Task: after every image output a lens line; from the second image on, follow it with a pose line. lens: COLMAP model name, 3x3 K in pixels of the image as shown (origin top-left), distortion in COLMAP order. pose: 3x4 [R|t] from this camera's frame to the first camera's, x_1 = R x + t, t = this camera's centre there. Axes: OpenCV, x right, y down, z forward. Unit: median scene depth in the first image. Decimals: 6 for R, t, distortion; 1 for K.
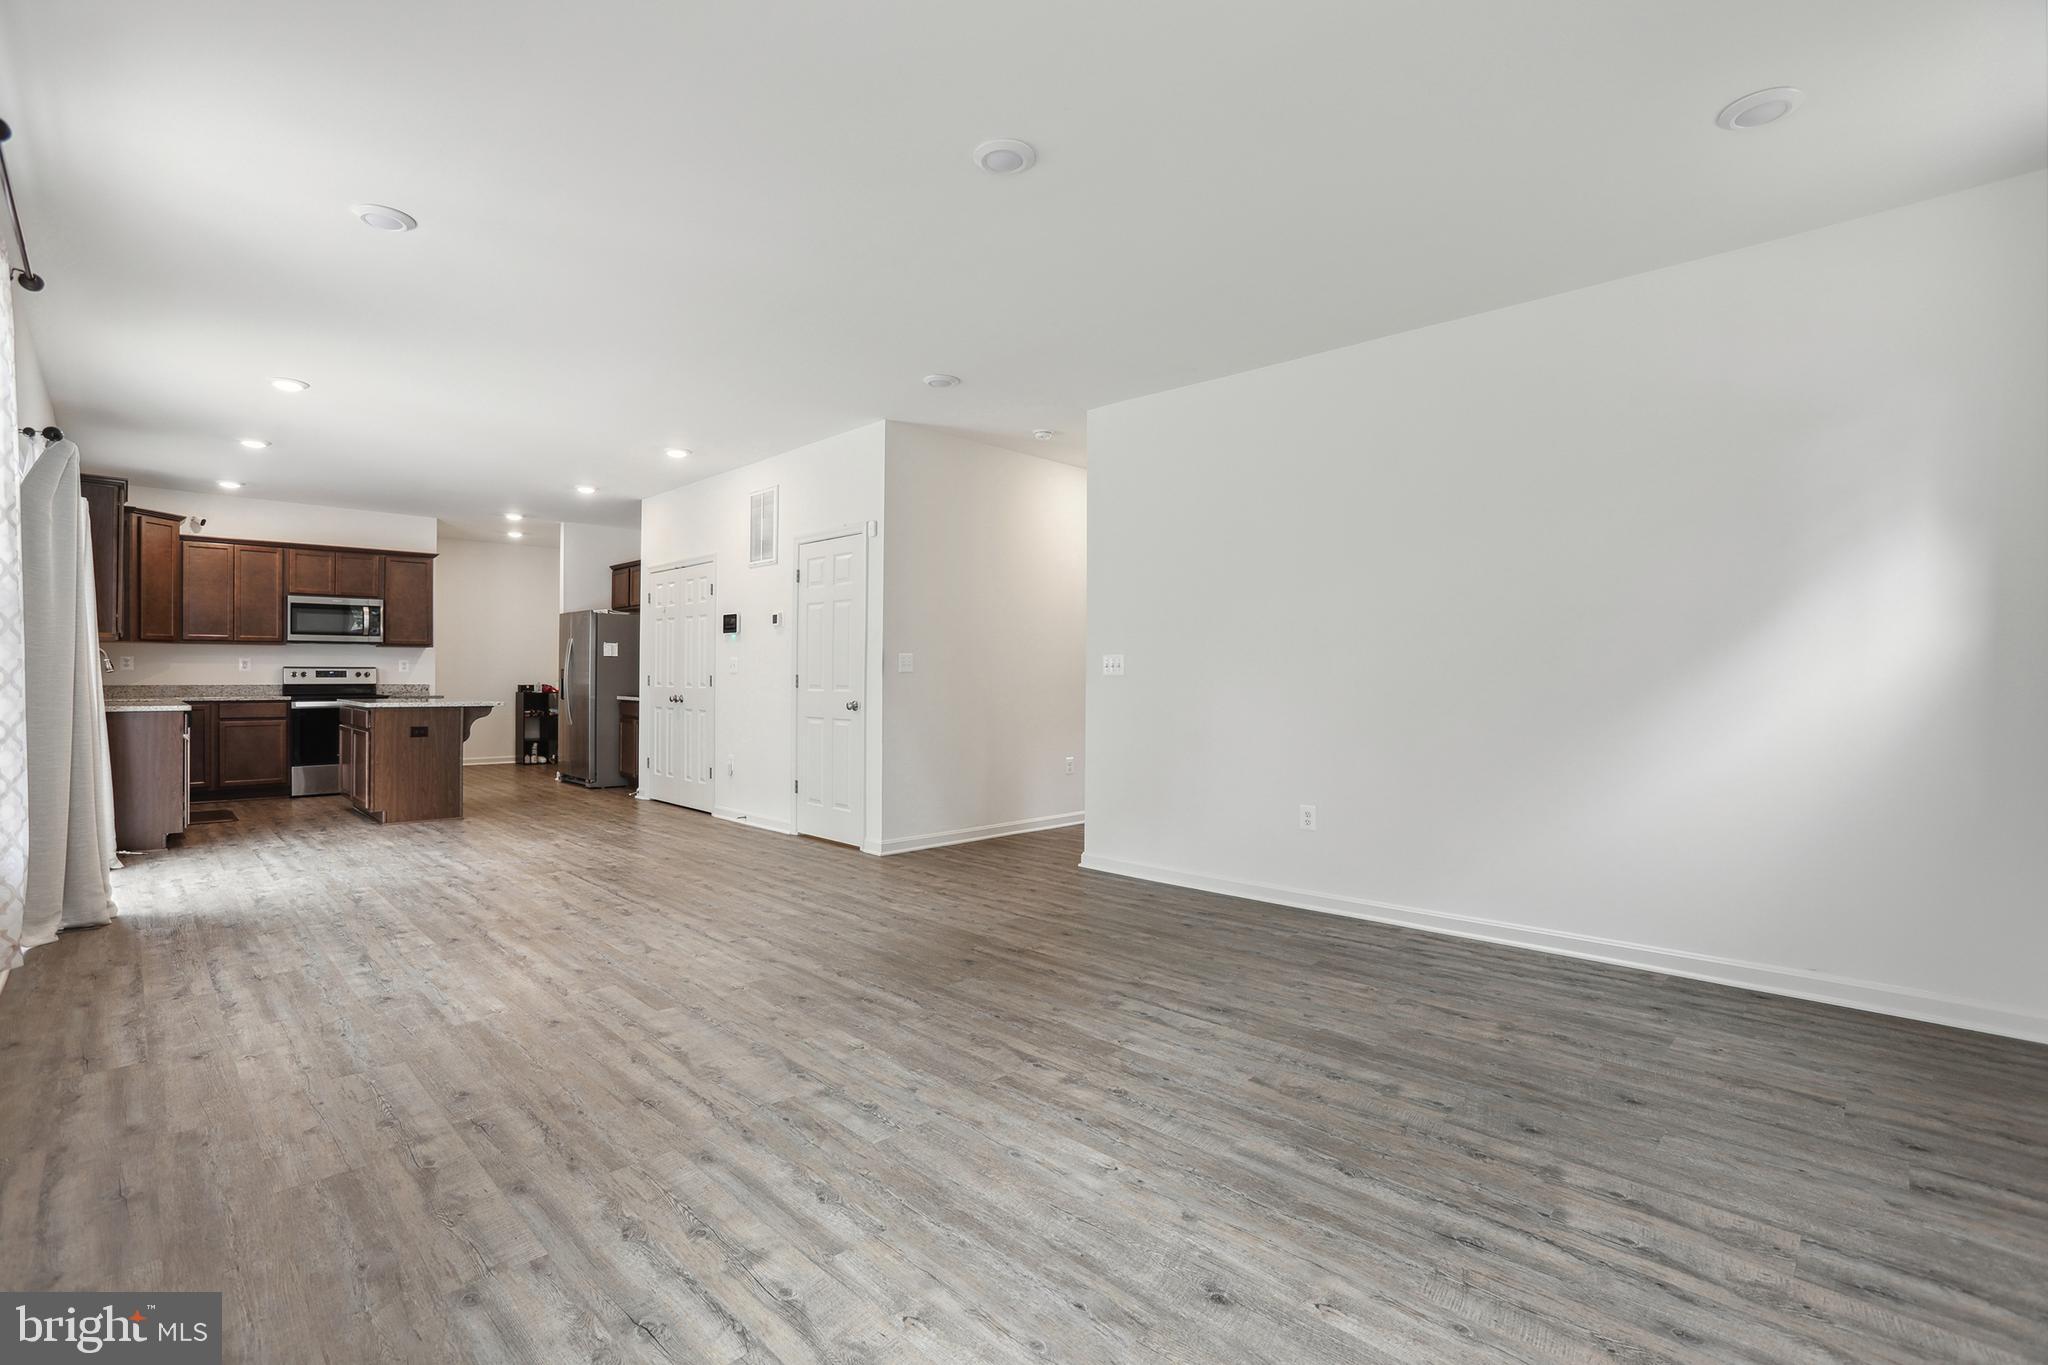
lens RADIAL K [[930.3, 0, 1017.5], [0, 930.3, 678.3], [0, 0, 1]] dist [-0.077007, 0.031907]
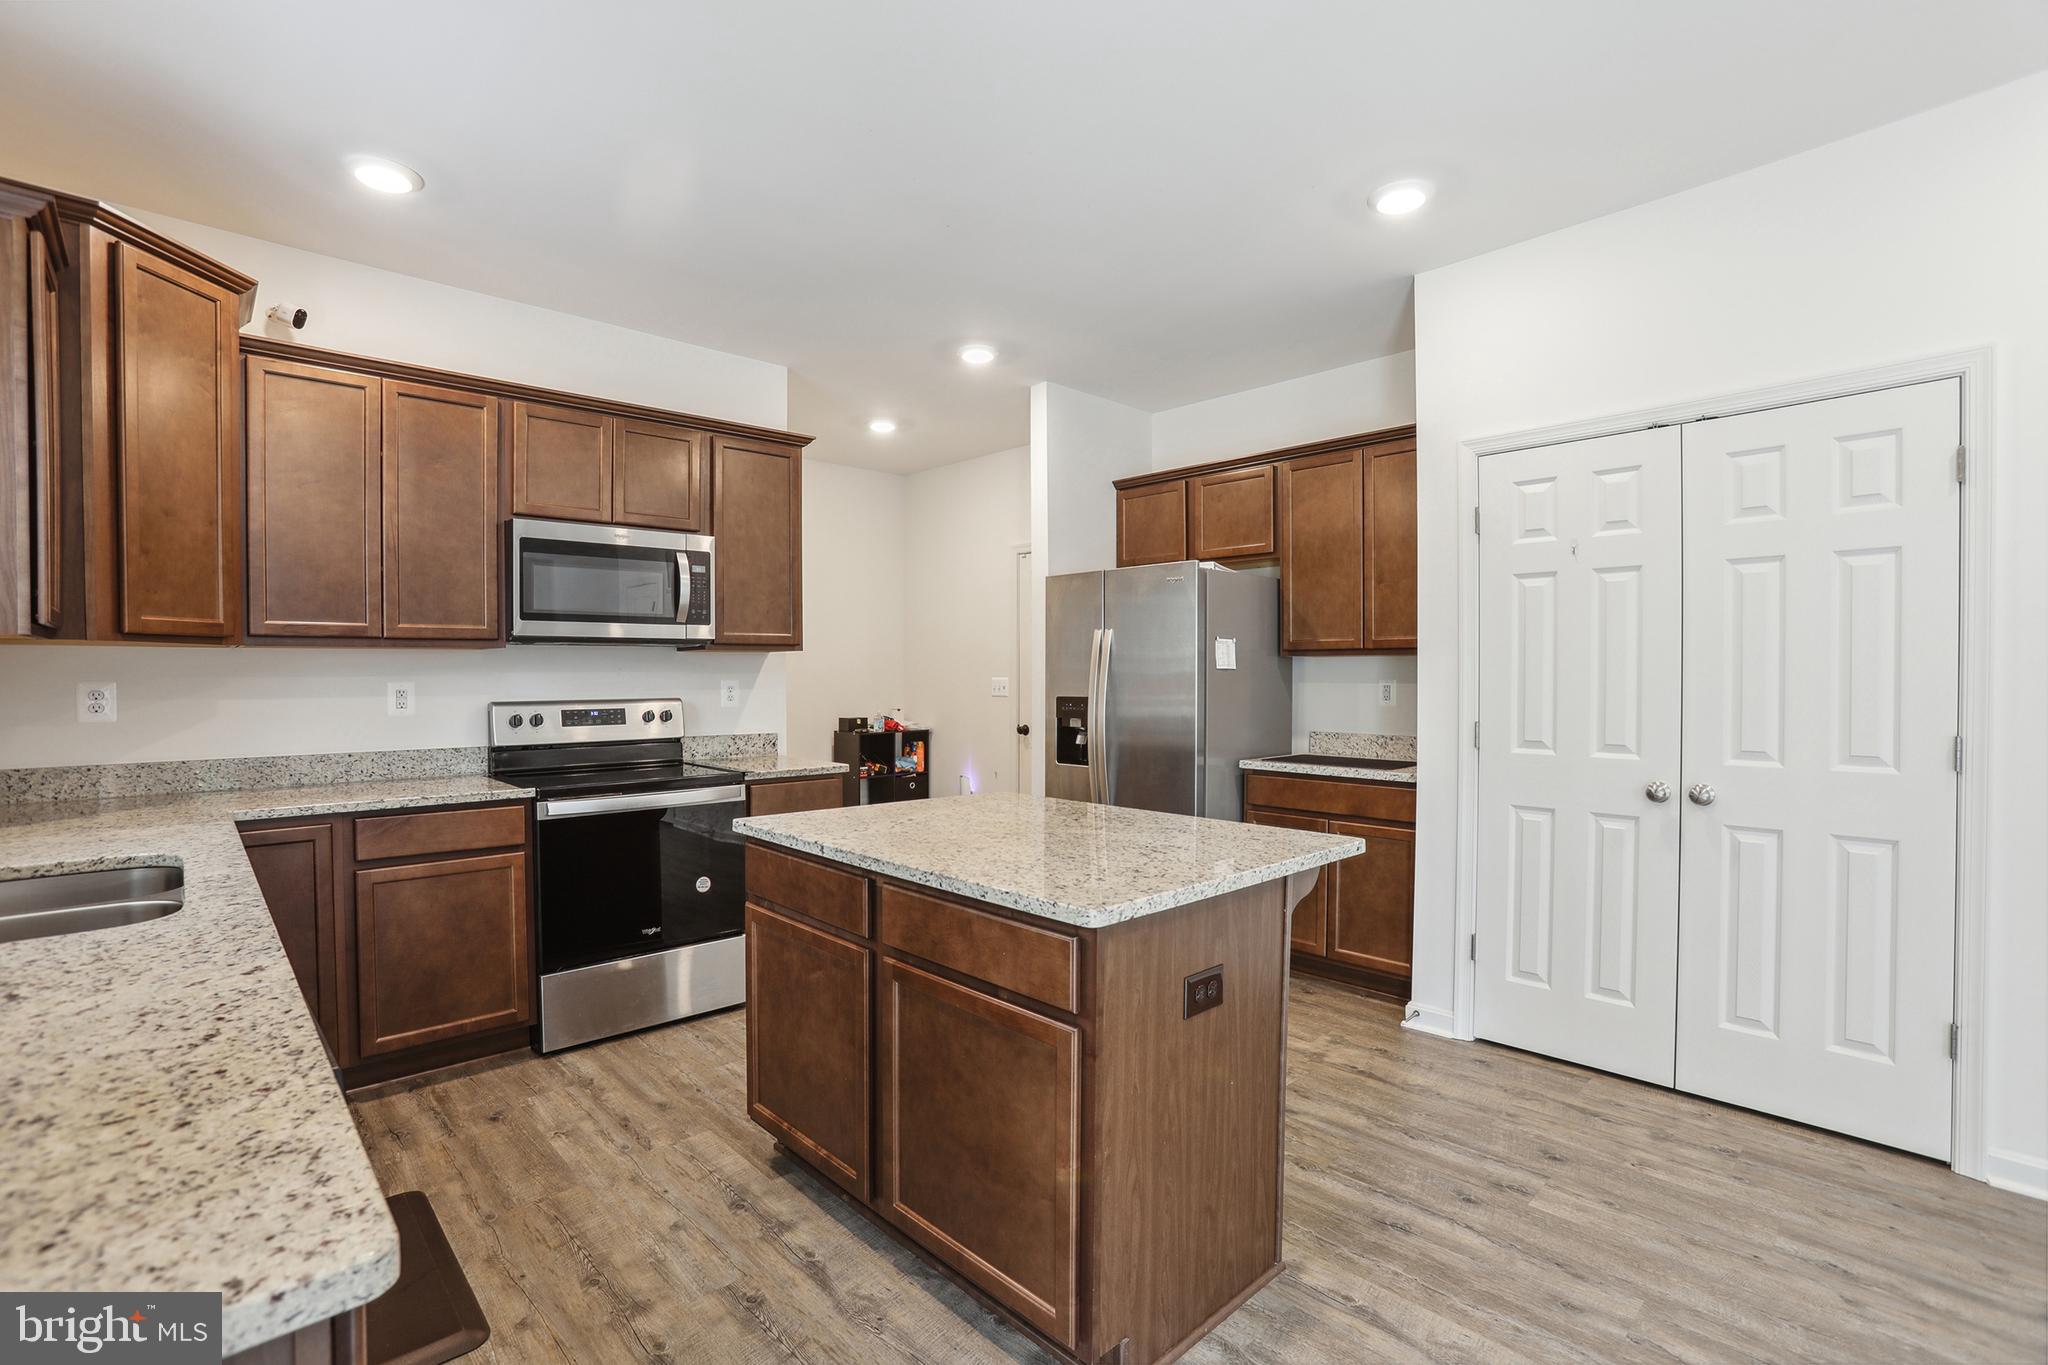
lens RADIAL K [[930.3, 0, 1017.5], [0, 930.3, 678.3], [0, 0, 1]] dist [-0.077007, 0.031907]
pose [[0.999459, -0.005759, -0.032386, -0.681233], [0.005850, 0.999979, 0.002722, -0.027804], [0.032370, -0.002910, 0.999472, 0.717147]]
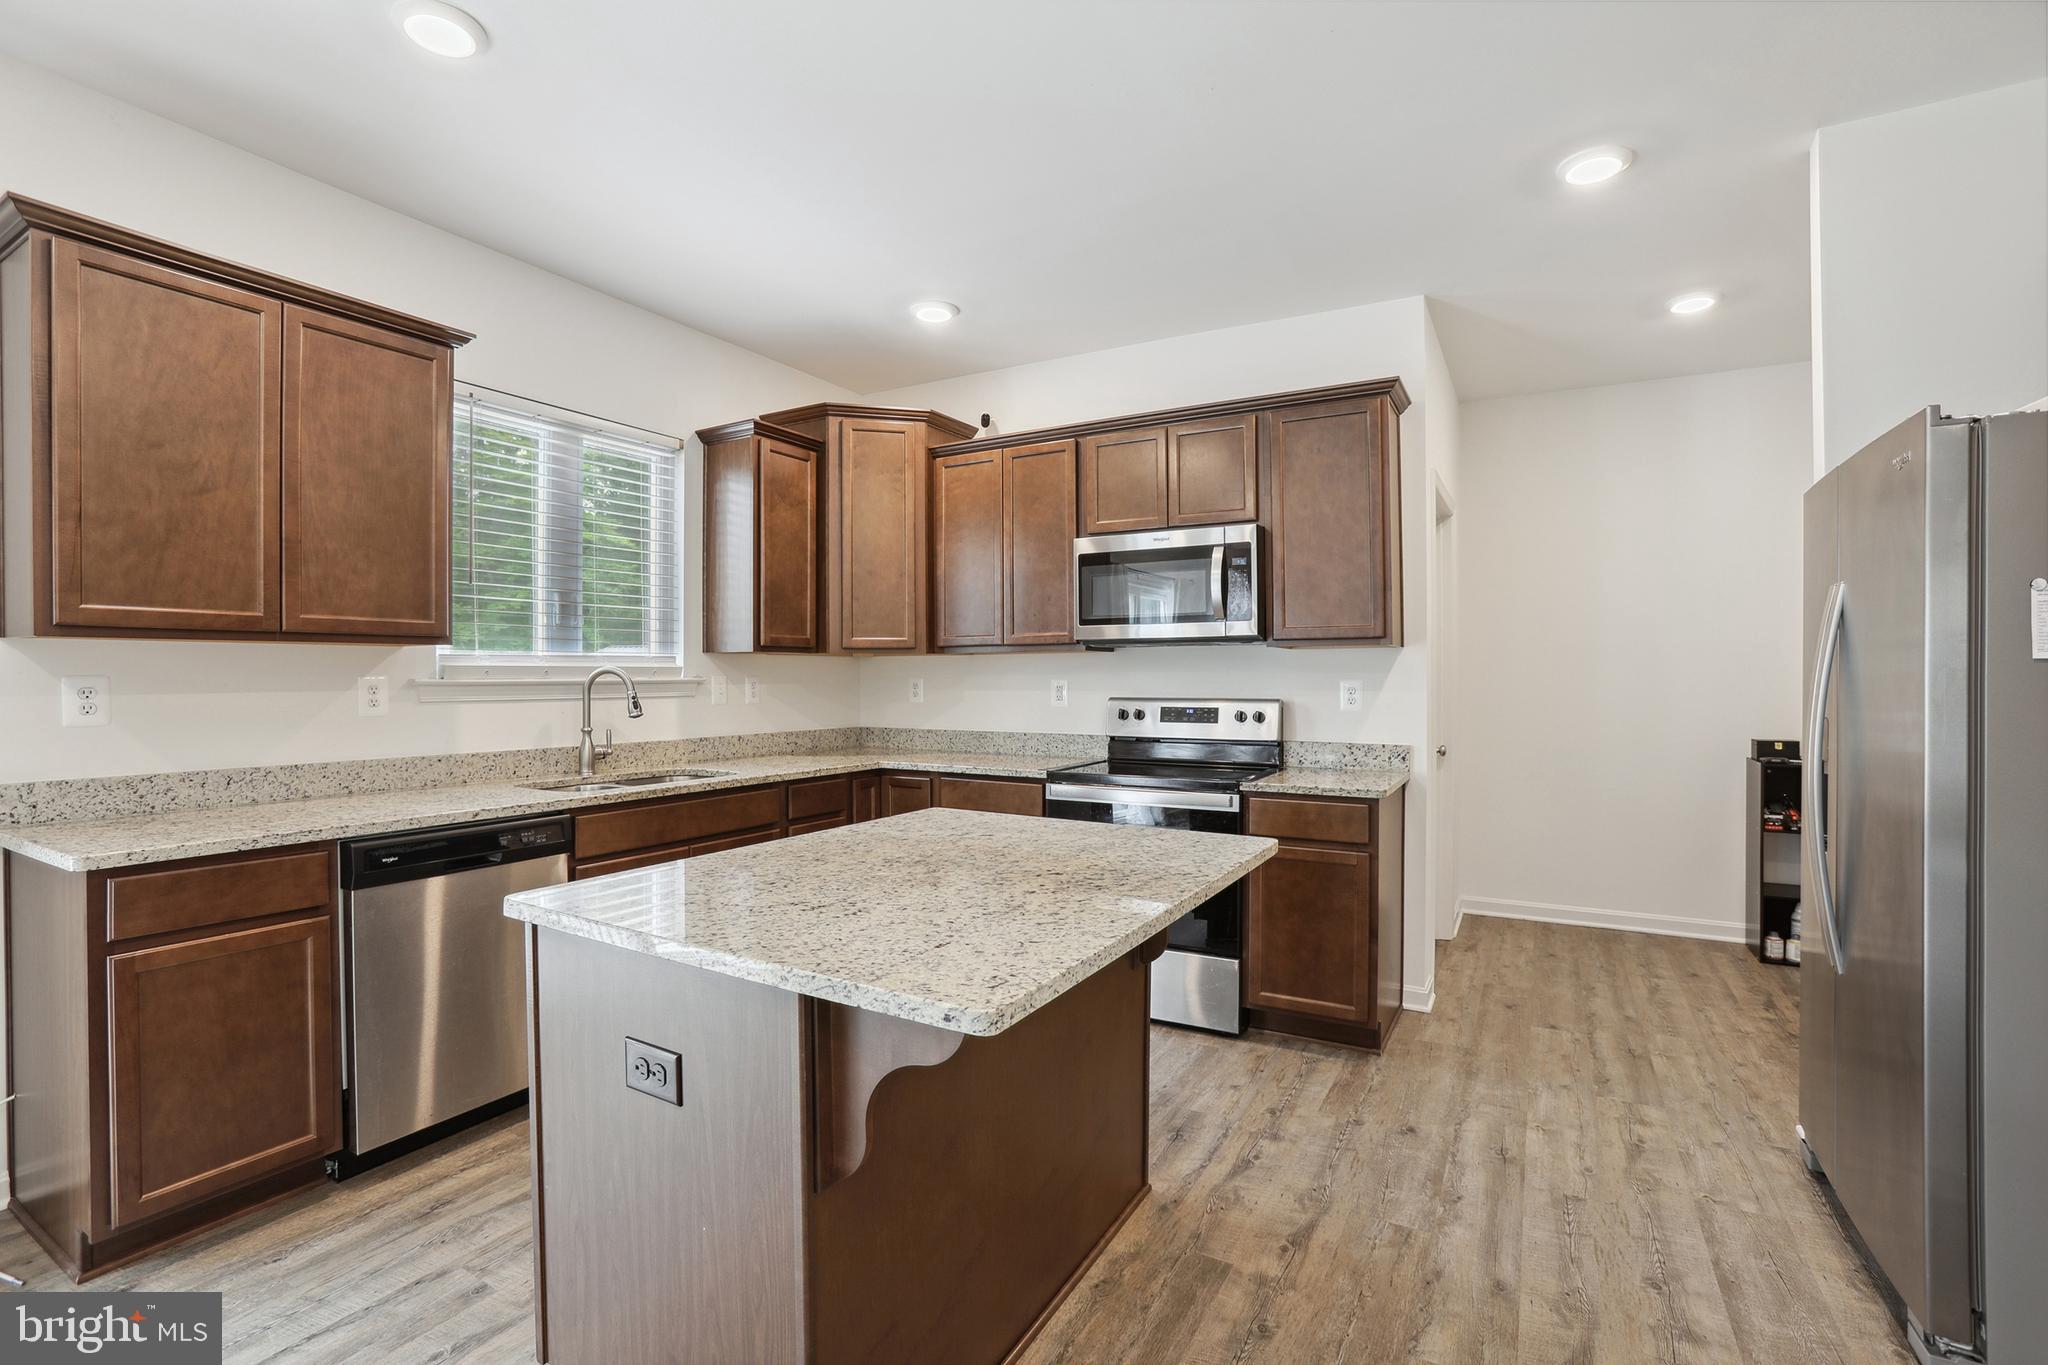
lens RADIAL K [[930.3, 0, 1017.5], [0, 930.3, 678.3], [0, 0, 1]] dist [-0.077007, 0.031907]
pose [[0.255884, -0.002523, -0.966704, -0.434942], [-0.001876, 0.999993, -0.003107, -0.025367], [0.966706, 0.002609, 0.255877, 0.990289]]
